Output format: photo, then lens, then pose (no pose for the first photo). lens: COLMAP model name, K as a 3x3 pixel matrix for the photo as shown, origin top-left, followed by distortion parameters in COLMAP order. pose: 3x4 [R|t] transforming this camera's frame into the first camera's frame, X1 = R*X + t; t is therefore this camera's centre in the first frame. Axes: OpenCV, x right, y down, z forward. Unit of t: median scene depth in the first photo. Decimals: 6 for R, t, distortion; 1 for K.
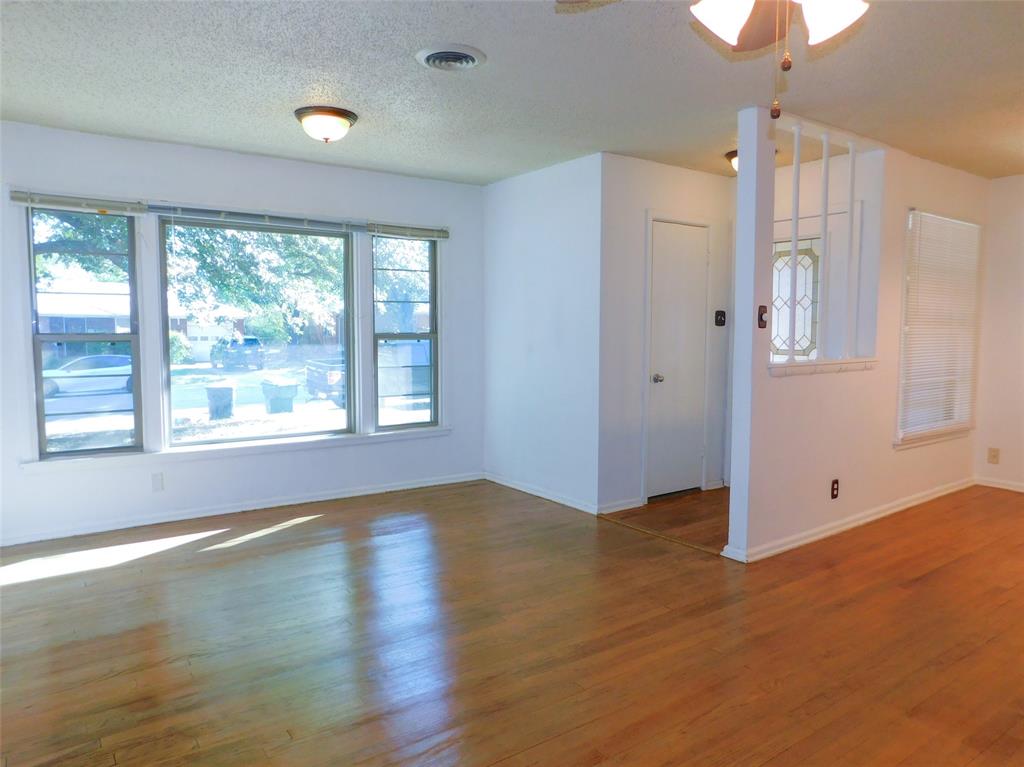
lens RADIAL K [[699.0, 0, 489.6], [0, 699.0, 382.3], [0, 0, 1]] dist [-0.009308, -0.004419]
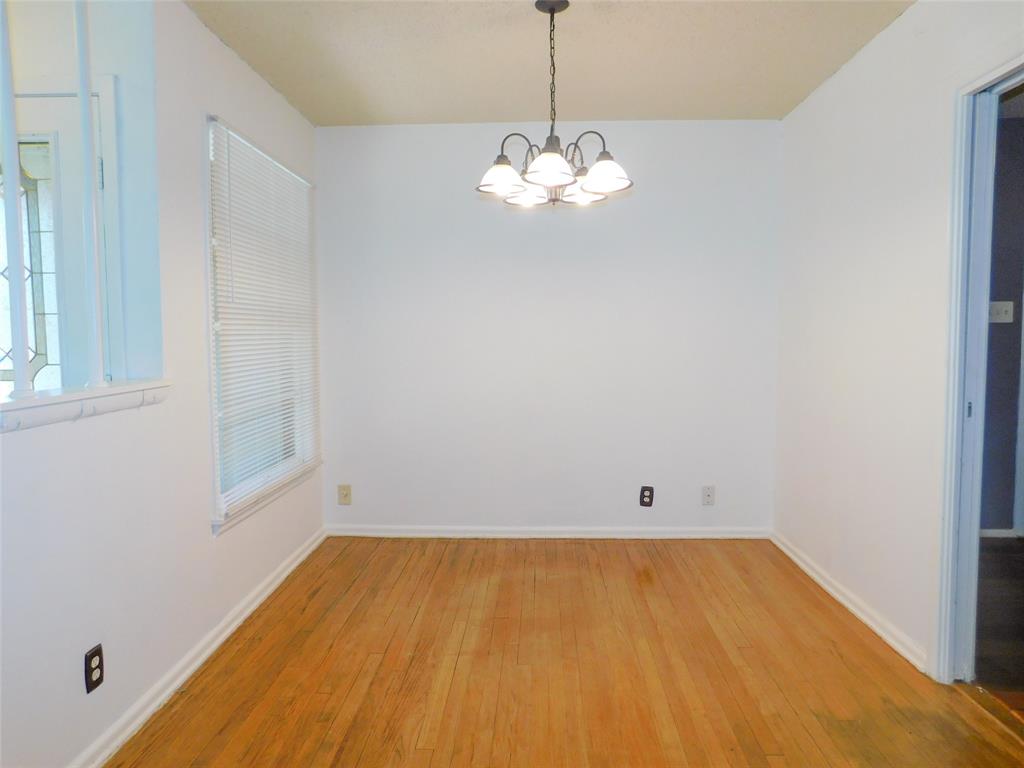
lens RADIAL K [[677.8, 0, 518.4], [0, 677.8, 384.2], [0, 0, 1]] dist [-0.077177, 0.071458]
pose [[0.597772, -0.064413, 0.799074, 0.299127], [0.068316, 0.997234, 0.029280, -0.027394], [-0.798750, 0.037087, 0.600519, 0.463942]]
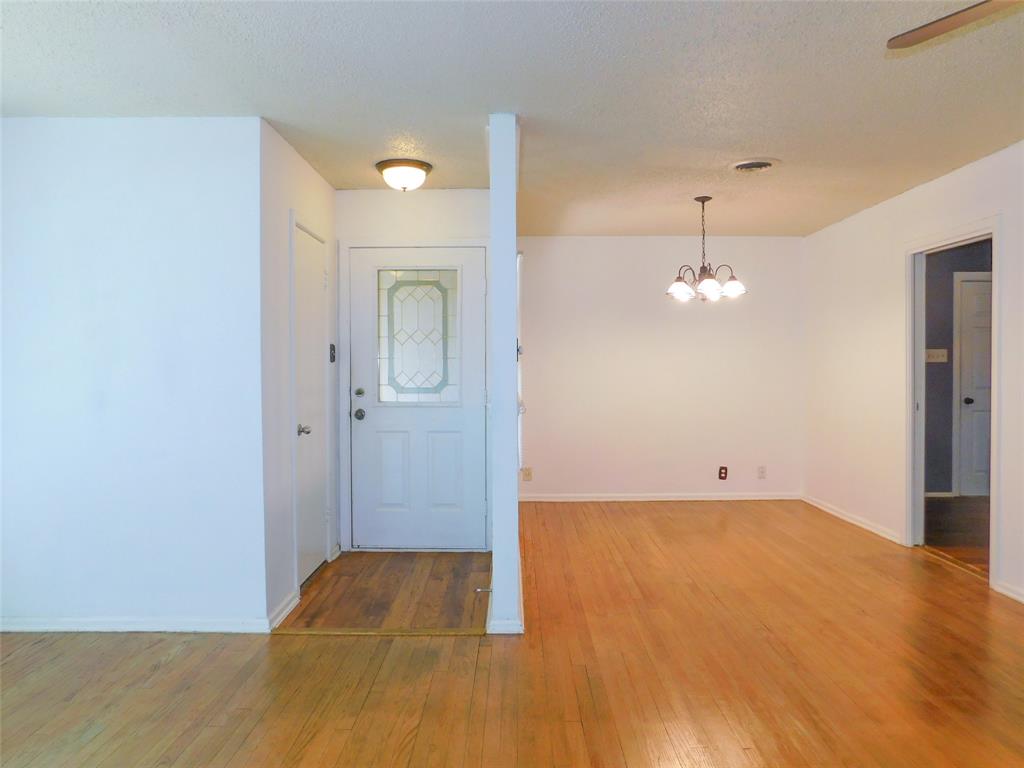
lens RADIAL K [[696.5, 0, 512.0], [0, 696.5, 384.0], [0, 0, 1]] dist [-0.064644, 0.052659]
pose [[0.563424, -0.023804, 0.825825, -0.280092], [0.068352, 0.997501, -0.017881, -0.029084], [-0.823335, 0.066521, 0.563643, 0.414242]]
